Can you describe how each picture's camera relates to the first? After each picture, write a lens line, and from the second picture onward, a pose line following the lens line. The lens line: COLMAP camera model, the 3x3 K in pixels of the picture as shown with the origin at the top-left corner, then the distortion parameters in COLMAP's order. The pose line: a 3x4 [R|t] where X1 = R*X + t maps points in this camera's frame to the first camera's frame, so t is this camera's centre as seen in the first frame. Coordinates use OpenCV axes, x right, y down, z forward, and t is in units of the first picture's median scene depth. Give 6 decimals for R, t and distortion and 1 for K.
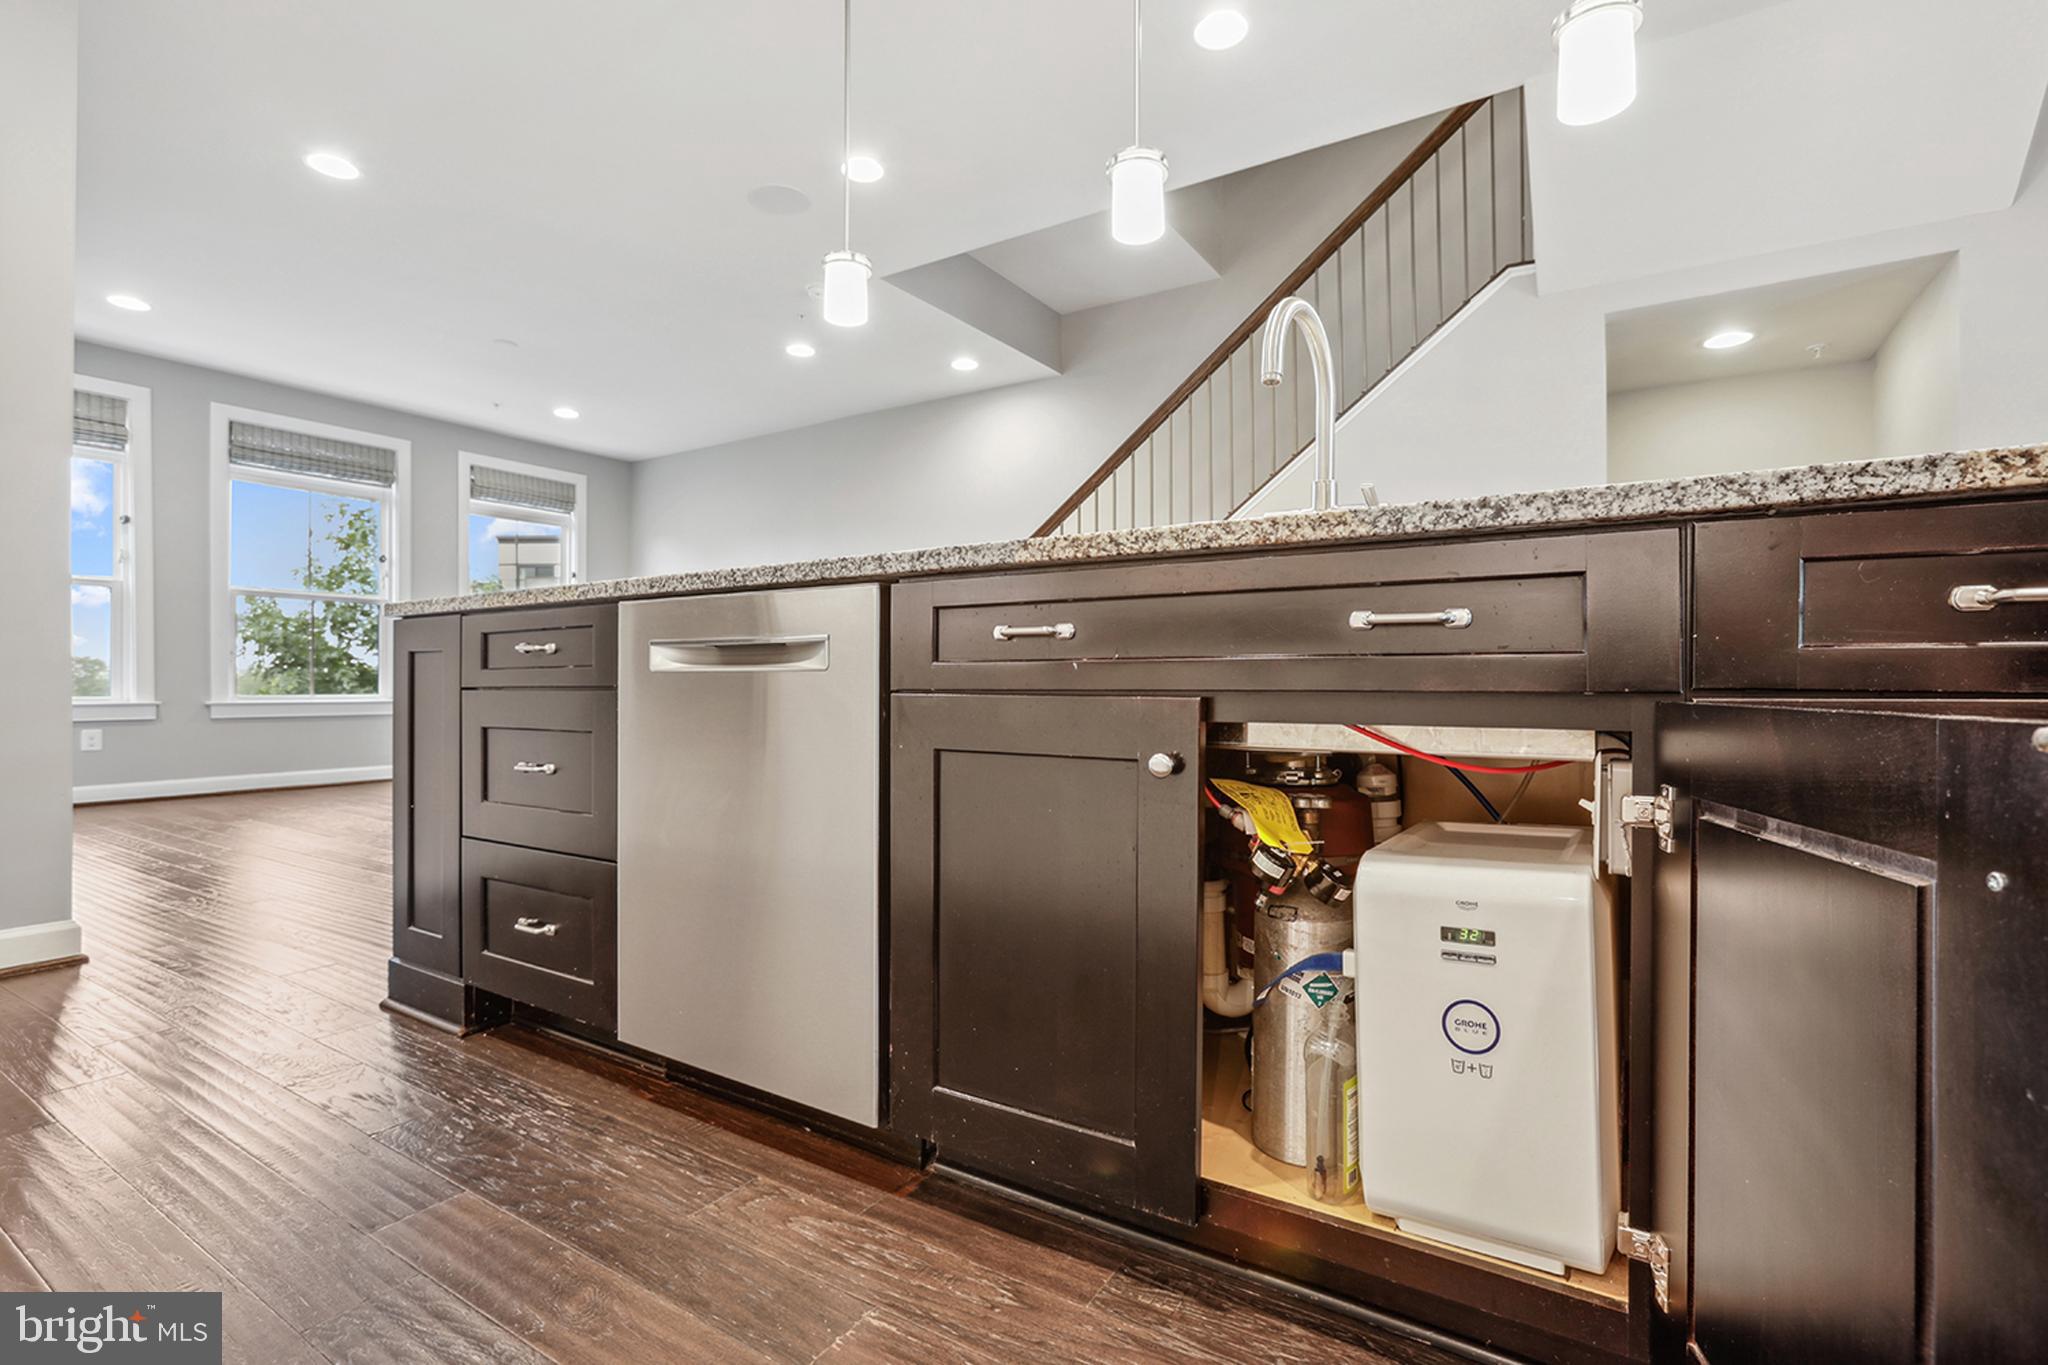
lens RADIAL K [[940.5, 0, 1025.9], [0, 940.5, 677.9], [0, 0, 1]] dist [-0.026584, 0.014570]
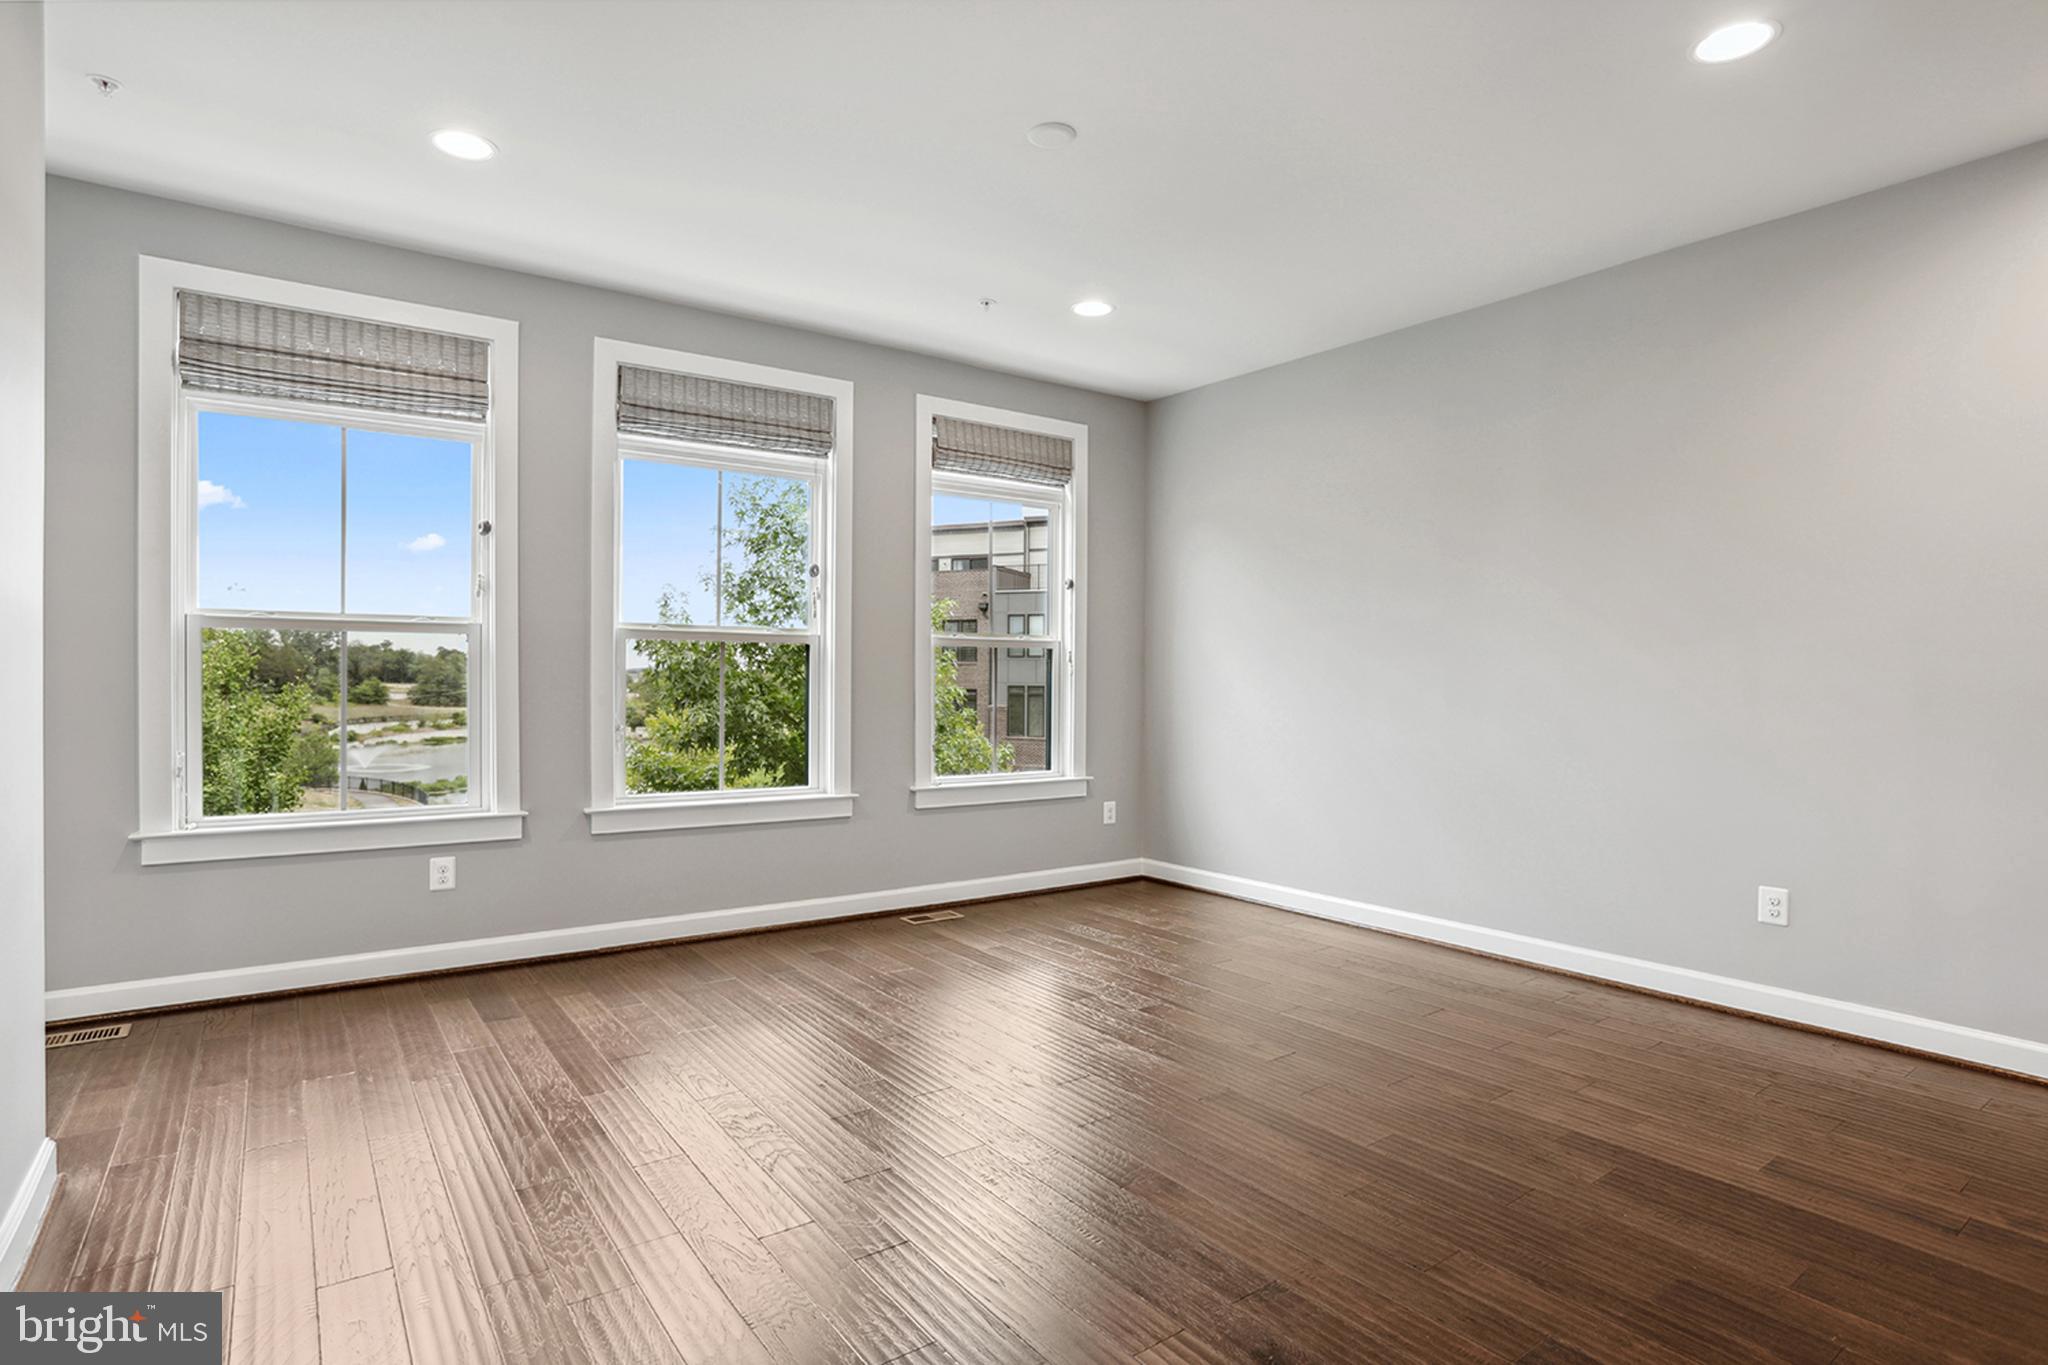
lens RADIAL K [[1068.9, 0, 1022.9], [0, 1068.9, 688.7], [0, 0, 1]] dist [-0.082057, 0.051132]
pose [[0.929229, 0.012259, -0.369301, -0.281039], [-0.007137, 0.999859, 0.015232, -0.057706], [0.369436, -0.011518, 0.929185, 0.366420]]
